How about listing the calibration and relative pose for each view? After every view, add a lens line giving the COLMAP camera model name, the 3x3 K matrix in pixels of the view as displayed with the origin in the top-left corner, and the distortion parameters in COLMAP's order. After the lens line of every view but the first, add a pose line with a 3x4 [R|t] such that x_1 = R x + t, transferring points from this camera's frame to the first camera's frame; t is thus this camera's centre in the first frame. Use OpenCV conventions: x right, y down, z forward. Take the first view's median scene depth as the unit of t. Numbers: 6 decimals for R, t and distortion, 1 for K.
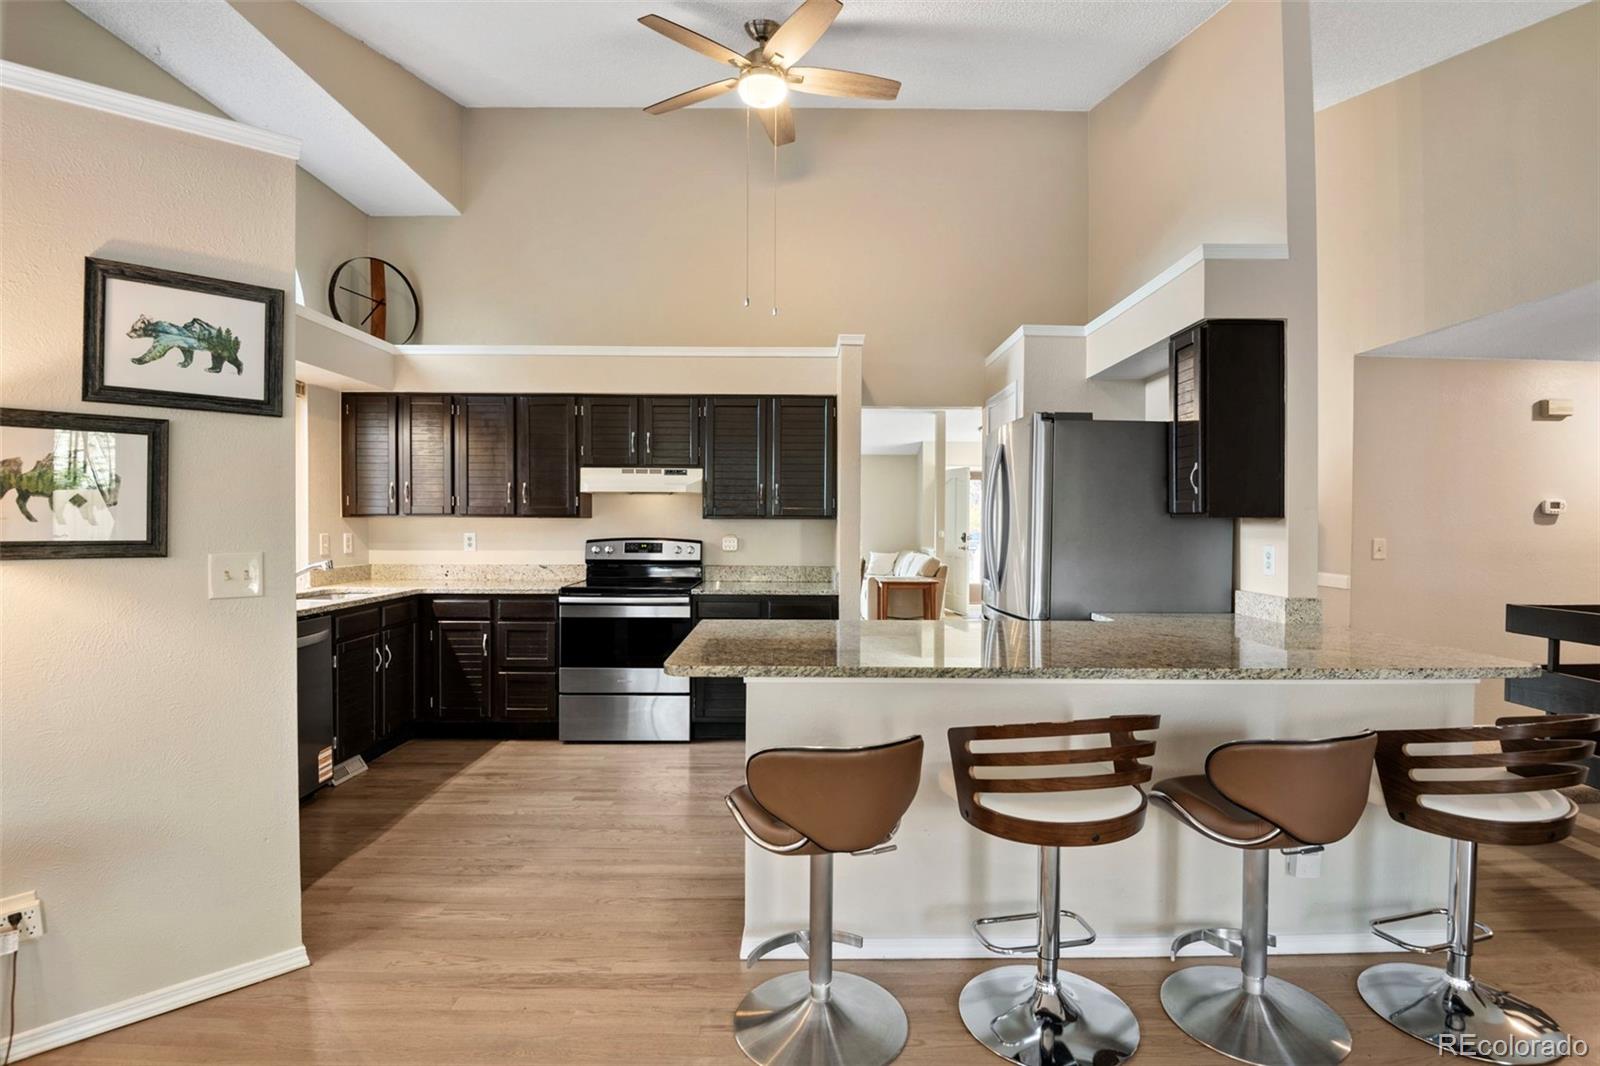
lens RADIAL K [[776.9, 0, 802.0], [0, 776.9, 514.3], [0, 0, 1]] dist [-0.001520, -0.015097]
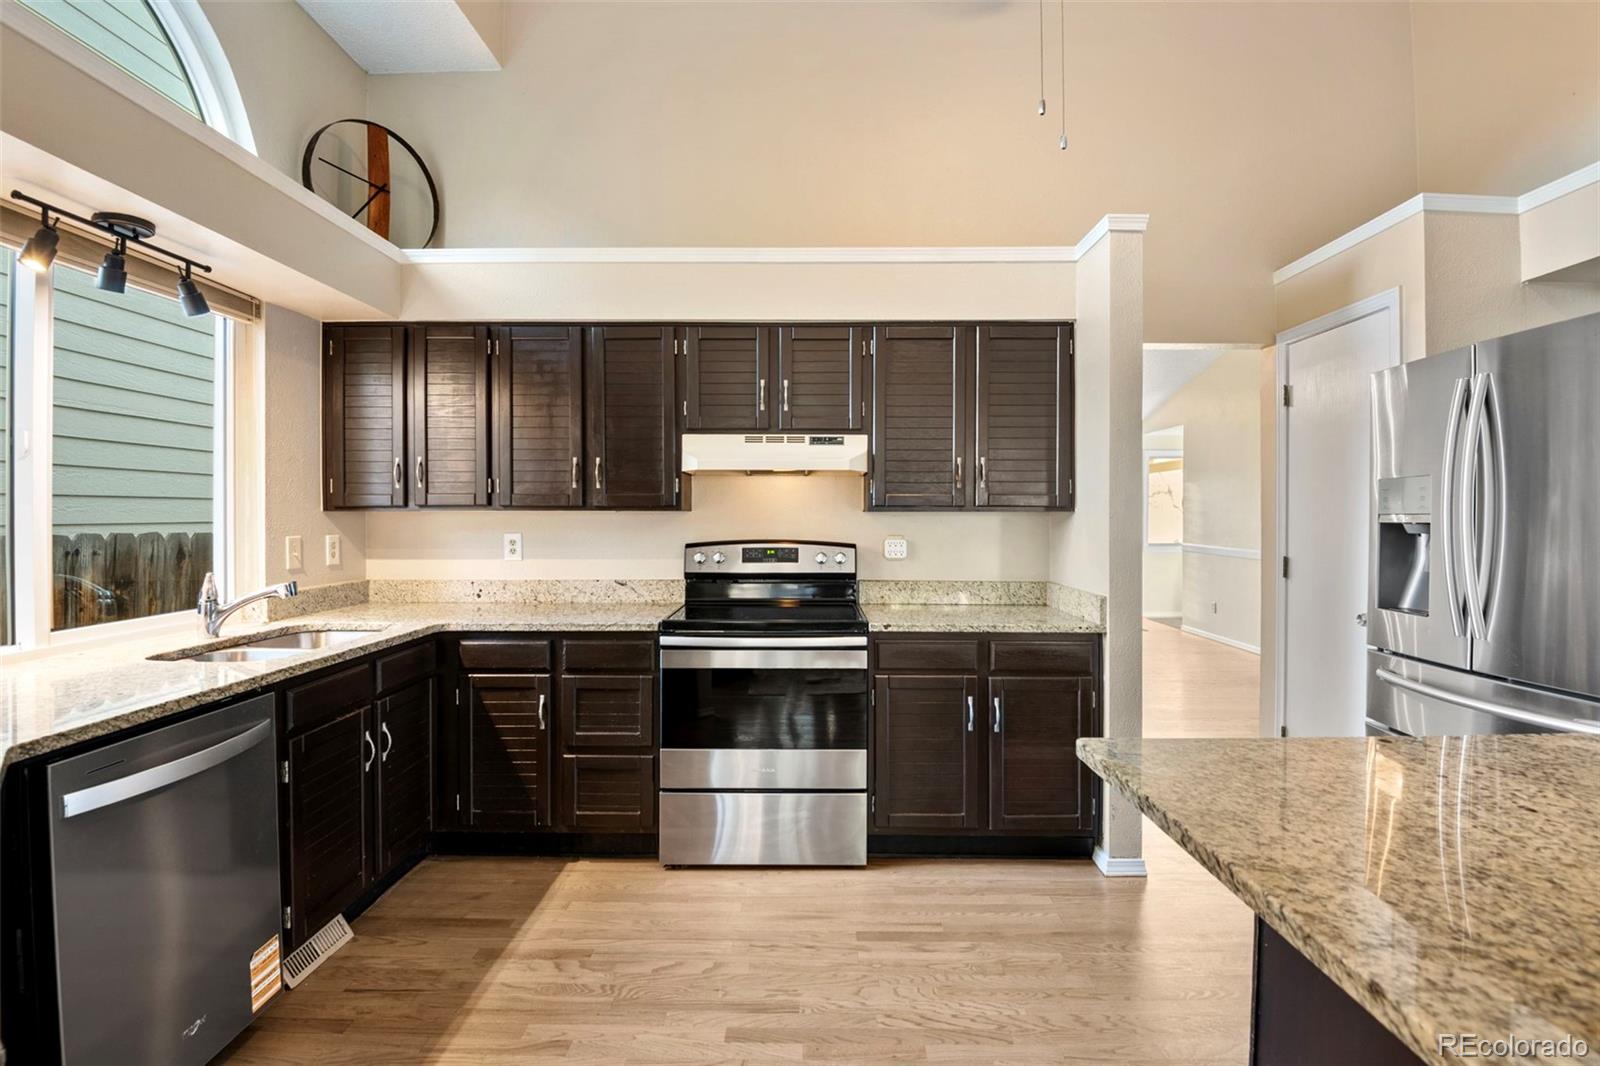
lens RADIAL K [[759.5, 0, 801.1], [0, 759.5, 503.2], [0, 0, 1]] dist [0.000493, -0.021911]
pose [[0.999855, -0.003778, -0.016612, -0.174710], [0.003653, 0.999965, -0.007544, 0.003546], [0.016640, 0.007482, 0.999834, 0.360471]]
